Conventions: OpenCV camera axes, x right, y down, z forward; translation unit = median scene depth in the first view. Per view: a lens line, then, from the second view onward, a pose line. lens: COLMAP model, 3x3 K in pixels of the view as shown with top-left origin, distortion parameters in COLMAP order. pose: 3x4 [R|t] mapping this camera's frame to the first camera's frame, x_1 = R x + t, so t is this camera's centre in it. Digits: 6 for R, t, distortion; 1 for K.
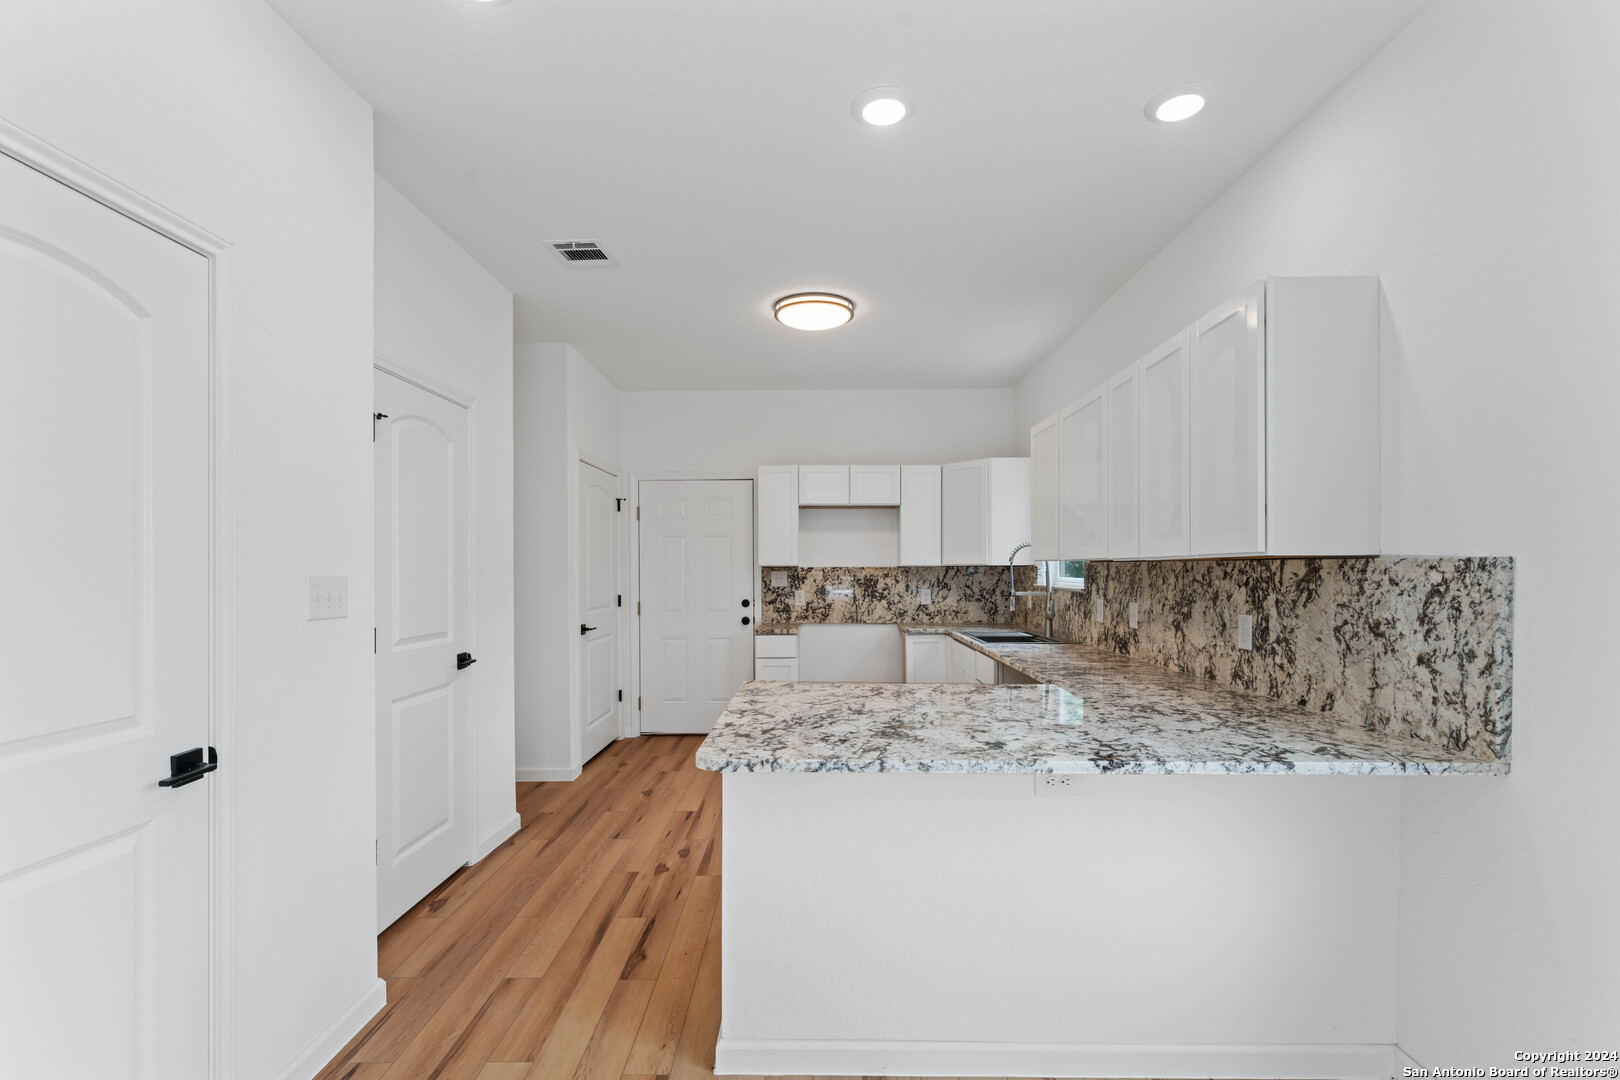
lens RADIAL K [[754.3, 0, 804.7], [0, 754.3, 574.4], [0, 0, 1]] dist [-0.002707, 0.000149]
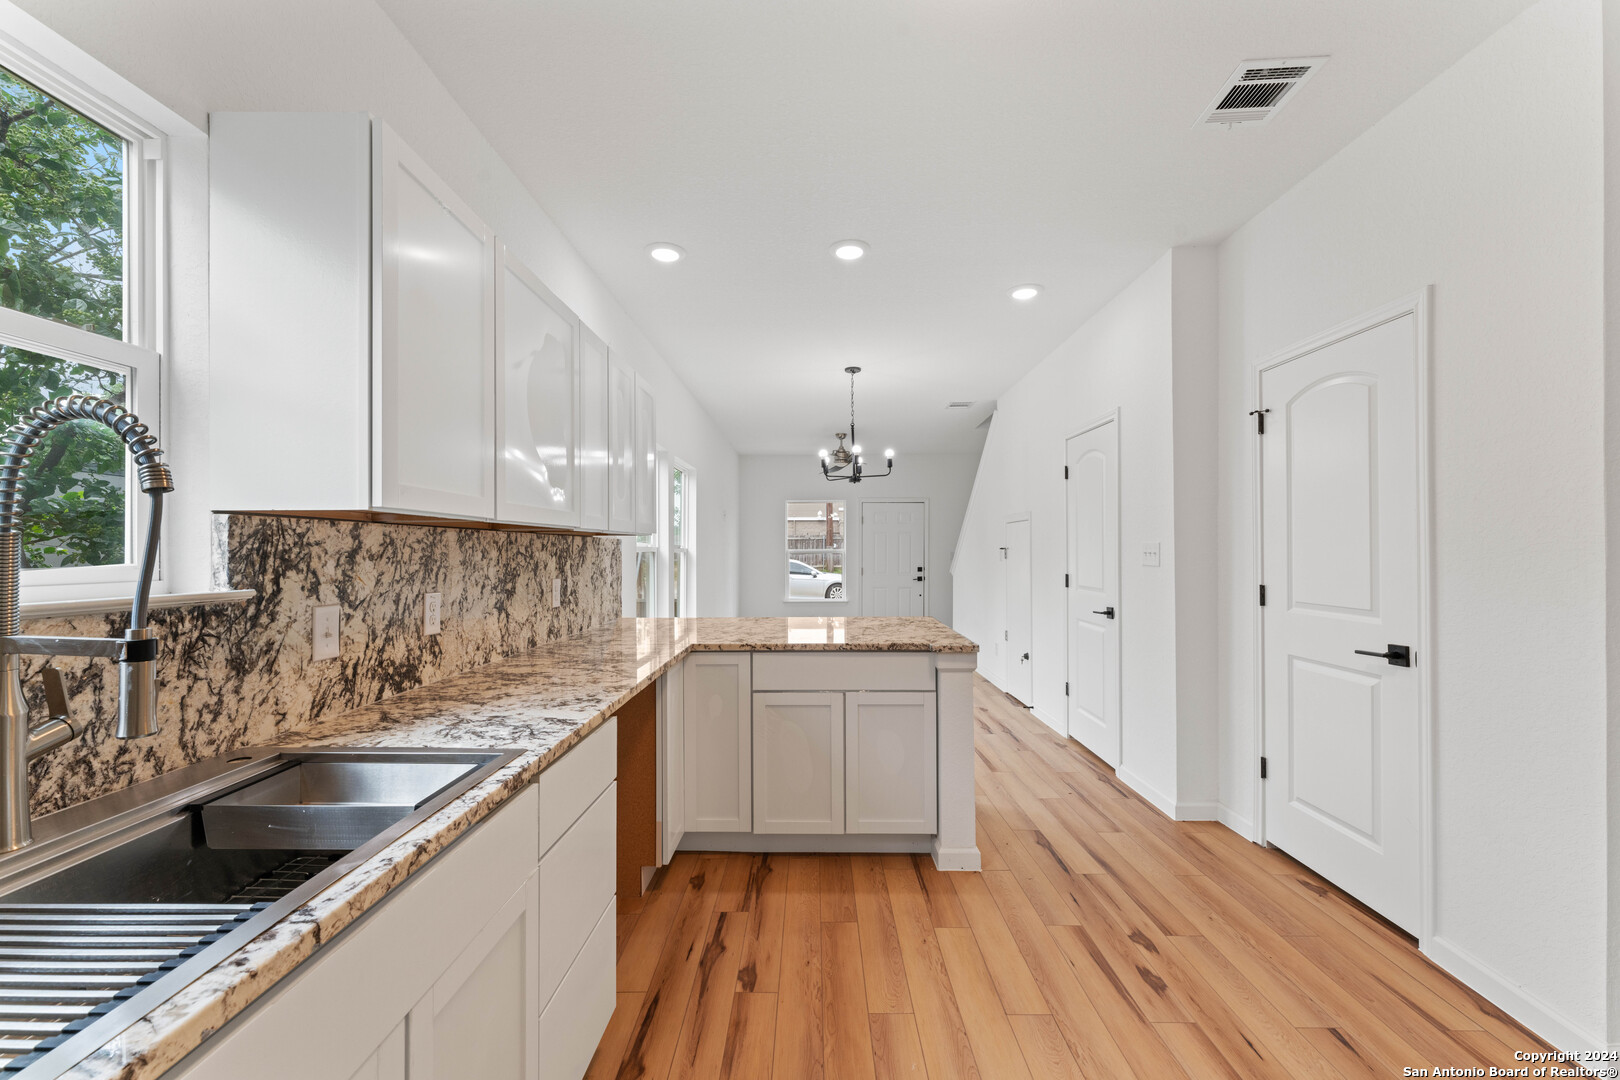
lens RADIAL K [[643.4, 0, 806.7], [0, 643.4, 548.4], [0, 0, 1]] dist [-0.000185, 0.000249]
pose [[-0.999981, 0.006126, -0.000192, 0.129357], [0.006124, 0.999957, 0.006893, -0.000831], [0.000234, 0.006892, -0.999976, 1.521845]]
